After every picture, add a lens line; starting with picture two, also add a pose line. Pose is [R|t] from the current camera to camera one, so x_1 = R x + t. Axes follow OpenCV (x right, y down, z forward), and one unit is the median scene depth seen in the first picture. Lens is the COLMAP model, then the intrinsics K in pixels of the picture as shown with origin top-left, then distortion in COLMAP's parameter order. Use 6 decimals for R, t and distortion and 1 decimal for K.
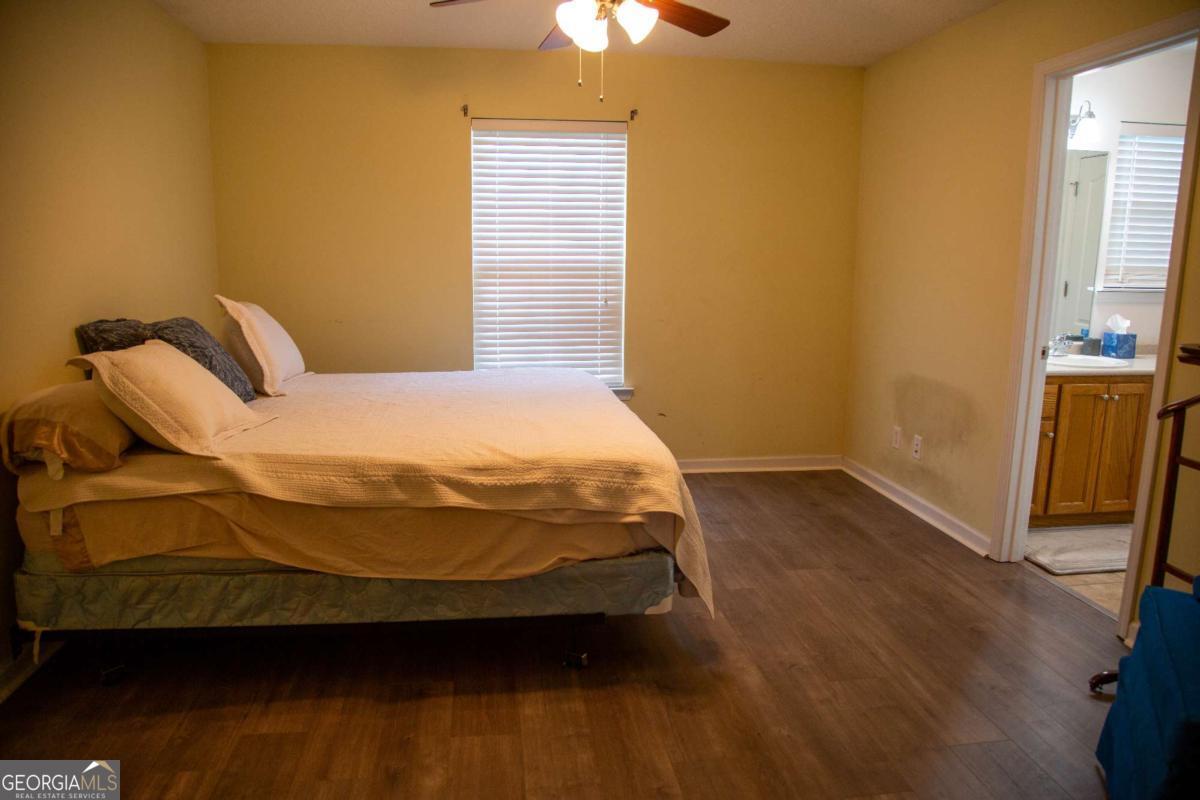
lens RADIAL K [[832.0, 0, 600.0], [0, 832.0, 400.0], [0, 0, 1]] dist [-0.076751, 0.003112]
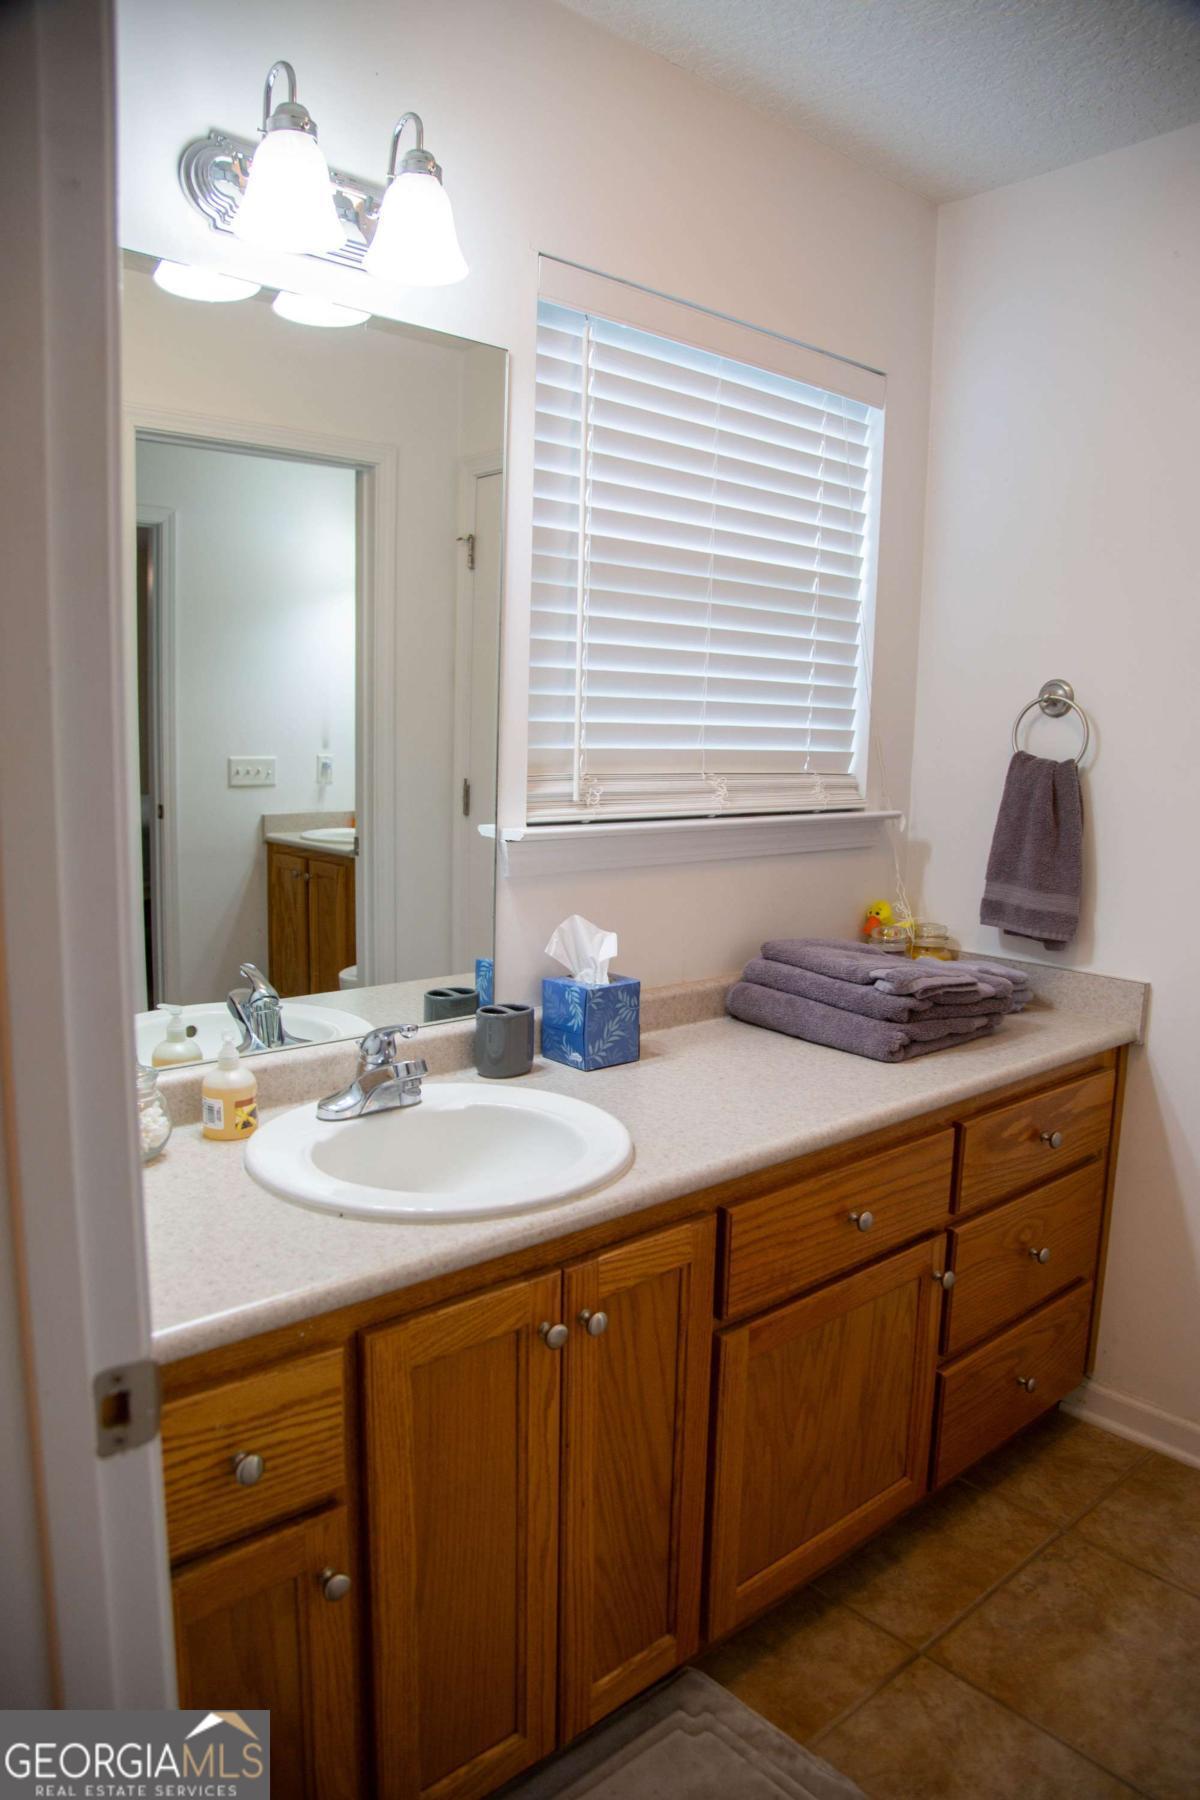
lens RADIAL K [[1245.2, 0, 600.0], [0, 1245.2, 900.0], [0, 0, 1]] dist [-0.002550, -0.000434]
pose [[0.837197, -0.082285, 0.540676, 0.519955], [0.092695, 0.995662, 0.007999, -0.148083], [-0.538989, 0.043421, 0.841193, 0.787831]]
